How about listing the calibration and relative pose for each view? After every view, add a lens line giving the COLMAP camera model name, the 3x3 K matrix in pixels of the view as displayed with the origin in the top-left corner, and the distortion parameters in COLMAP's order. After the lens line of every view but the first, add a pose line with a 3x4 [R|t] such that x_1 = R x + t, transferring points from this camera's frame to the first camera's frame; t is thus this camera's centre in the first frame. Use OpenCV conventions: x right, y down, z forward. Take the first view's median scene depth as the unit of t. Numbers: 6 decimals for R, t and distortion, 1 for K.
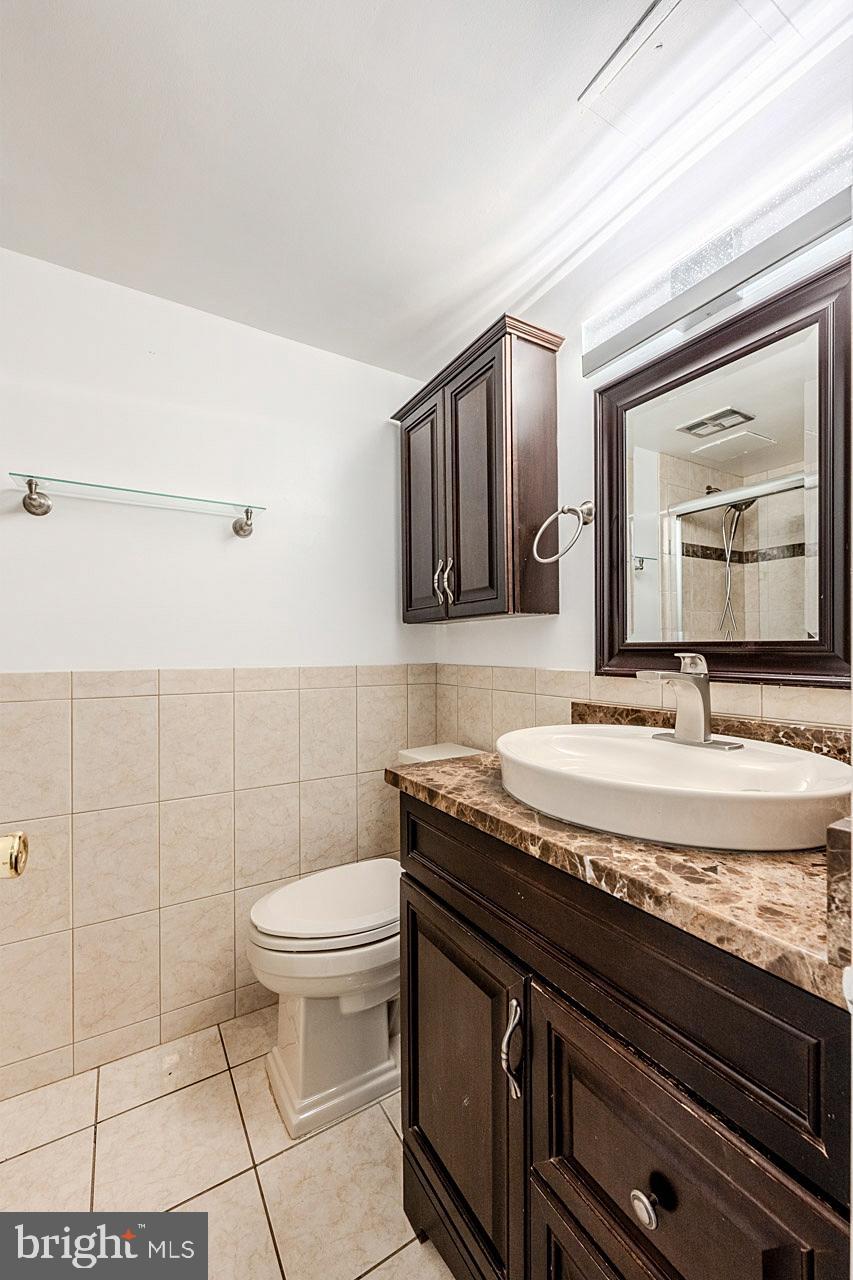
lens RADIAL K [[513.0, 0, 426.5], [0, 513.0, 640.0], [0, 0, 1]] dist [-0.000272, 0.000208]
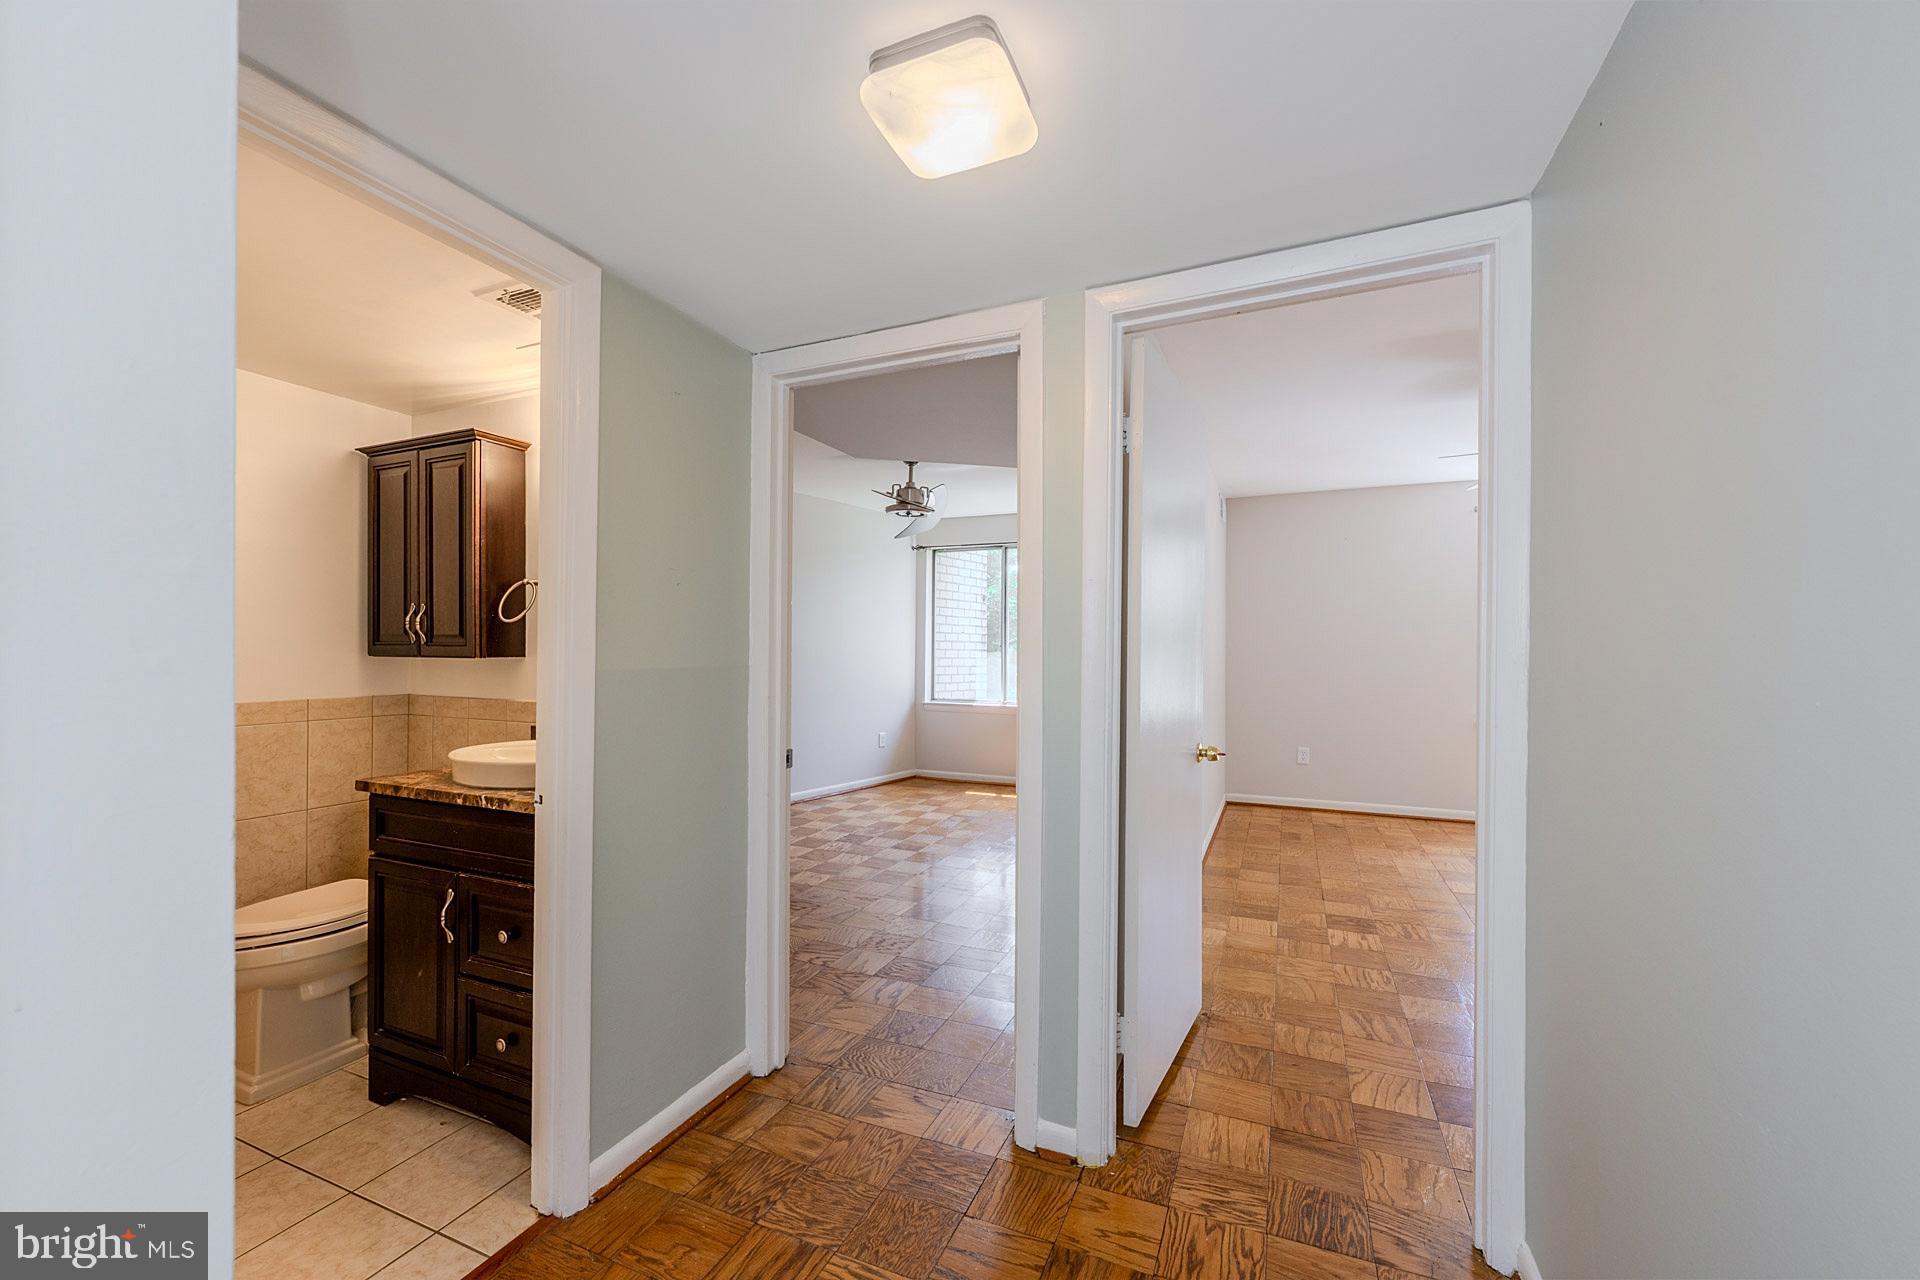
lens RADIAL K [[769.5, 0, 957.1], [0, 769.5, 644.2], [0, 0, 1]] dist [-0.000272, 0.000208]
pose [[0.811886, 0.009928, 0.583731, 0.014482], [-0.019313, 0.999765, 0.009857, -0.124372], [-0.583496, -0.019276, 0.811887, -1.202444]]
